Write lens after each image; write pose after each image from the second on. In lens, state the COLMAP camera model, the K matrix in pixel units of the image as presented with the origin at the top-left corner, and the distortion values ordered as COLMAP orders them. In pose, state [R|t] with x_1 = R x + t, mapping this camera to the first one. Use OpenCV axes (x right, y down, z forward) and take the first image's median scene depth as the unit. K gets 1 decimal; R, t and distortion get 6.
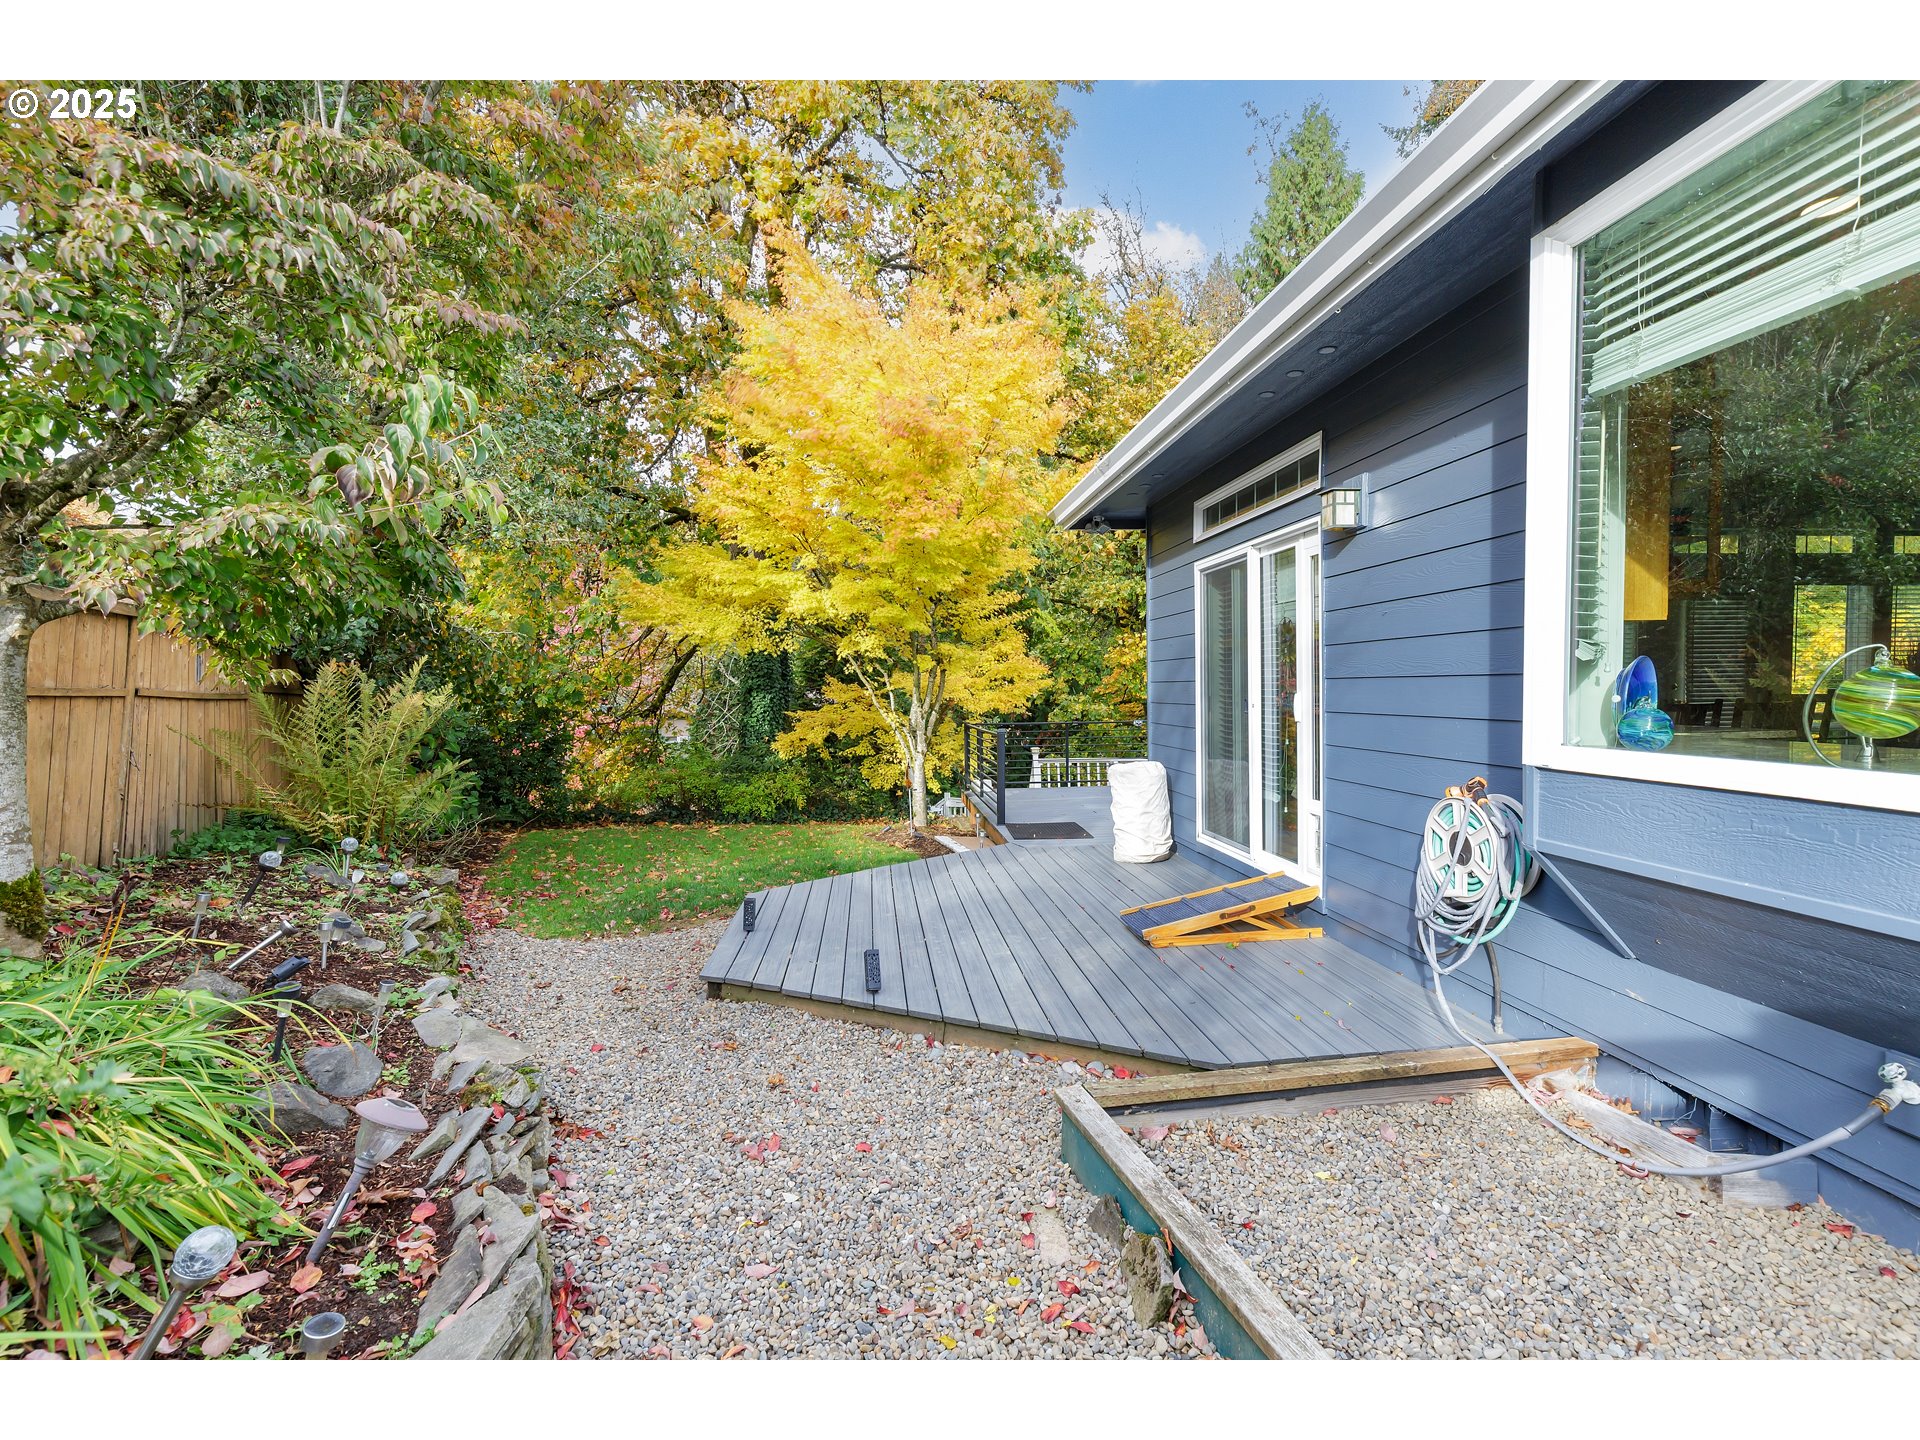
lens RADIAL K [[861.4, 0, 960.0], [0, 861.4, 720.0], [0, 0, 1]] dist [0.003248, -0.000081]
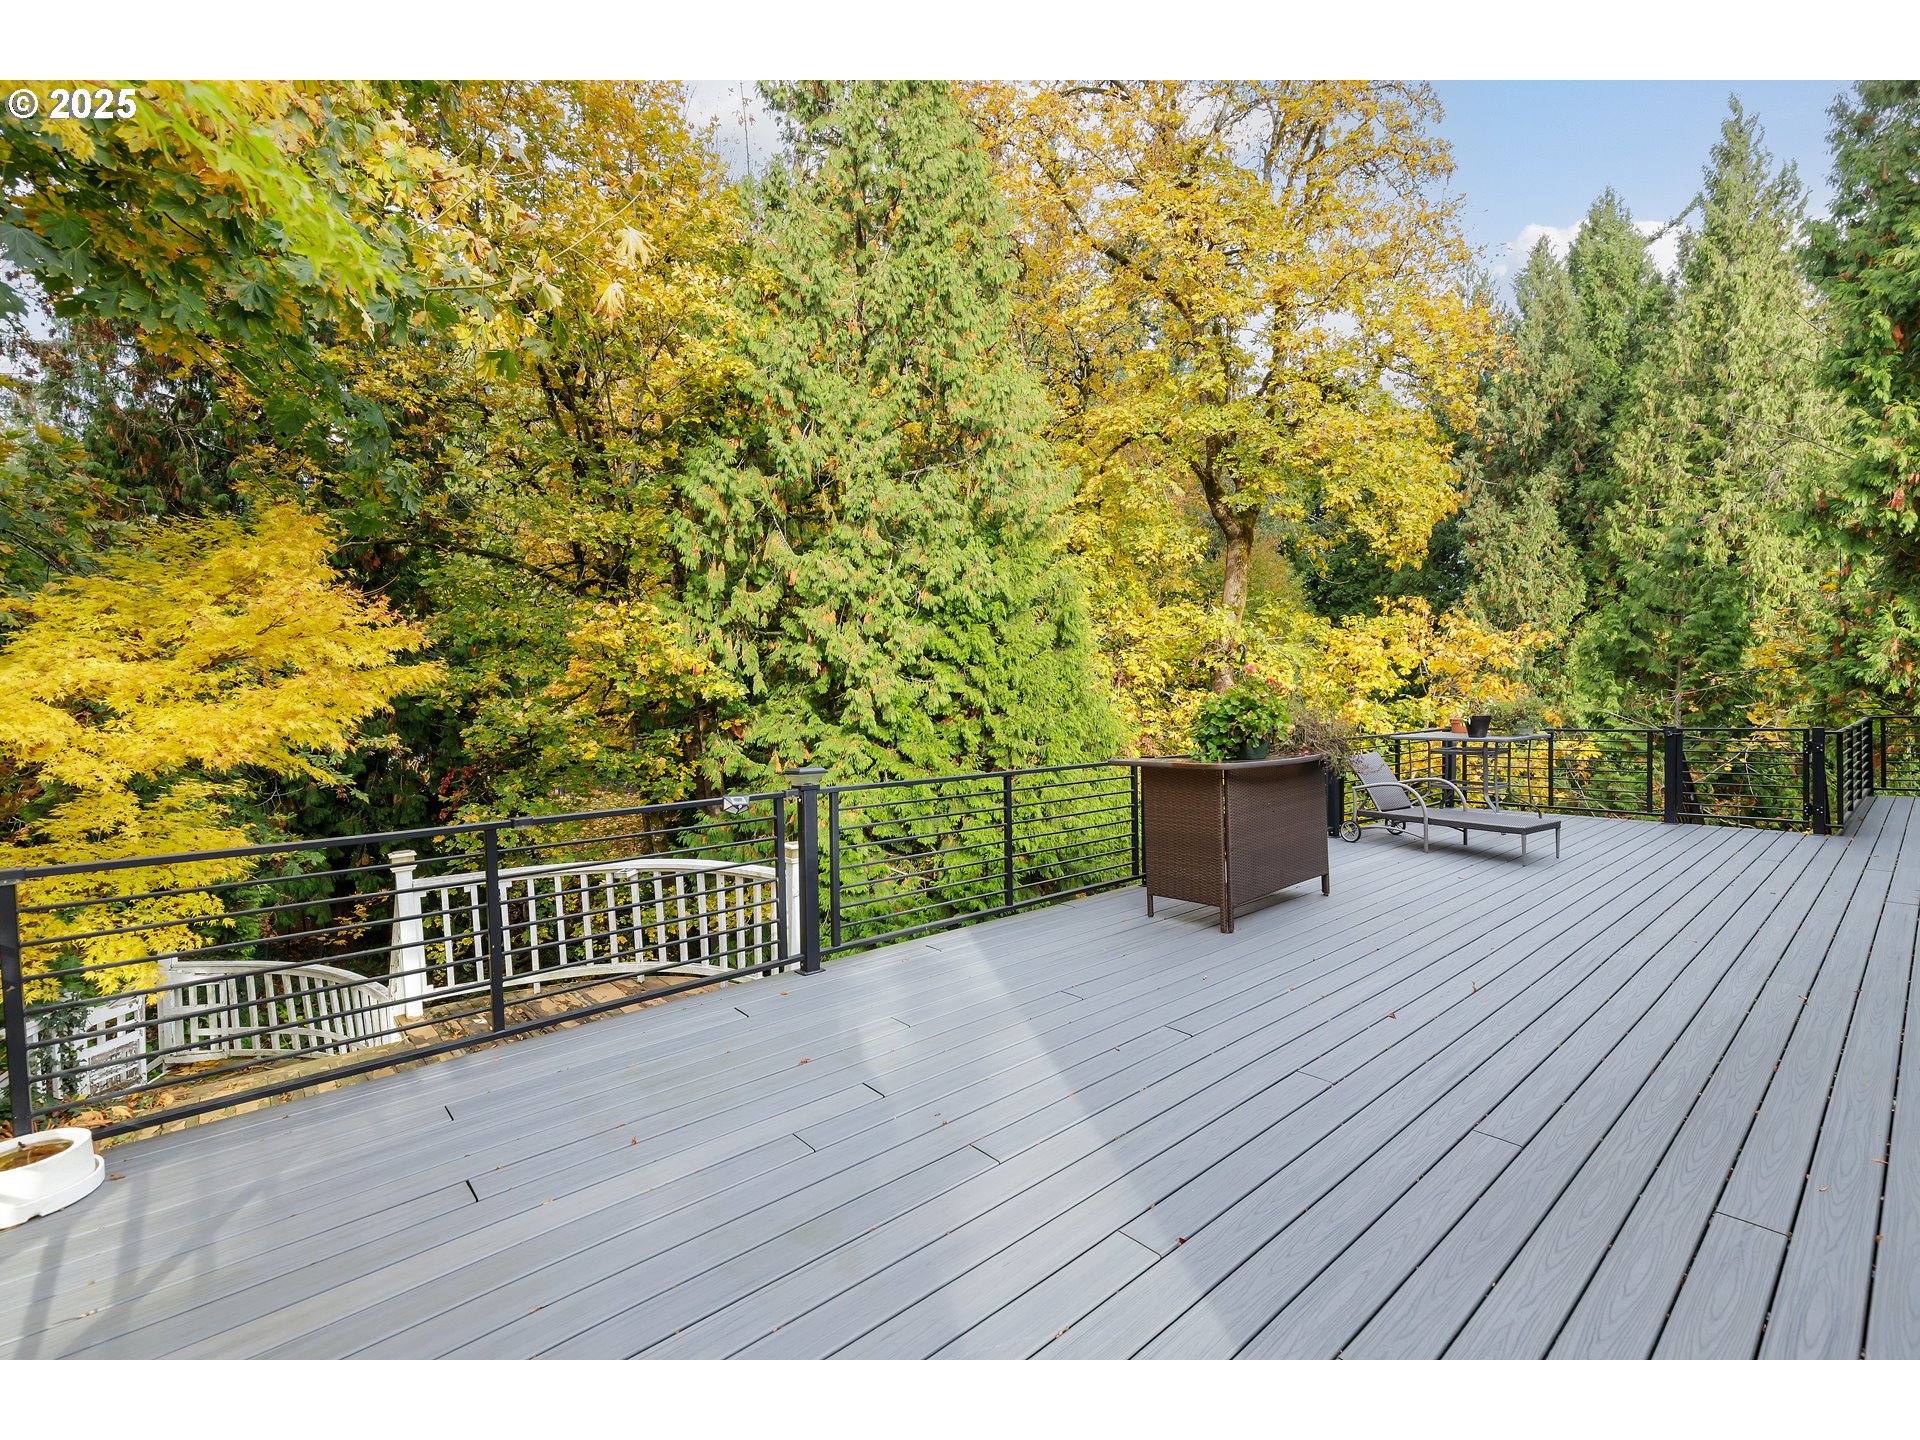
lens RADIAL K [[861.4, 0, 960.0], [0, 861.4, 720.0], [0, 0, 1]] dist [0.003248, -0.000081]
pose [[0.820058, -0.026718, 0.571656, 0.076527], [0.025164, 0.999627, 0.010621, -0.021133], [-0.571726, 0.005675, 0.820425, 0.574529]]
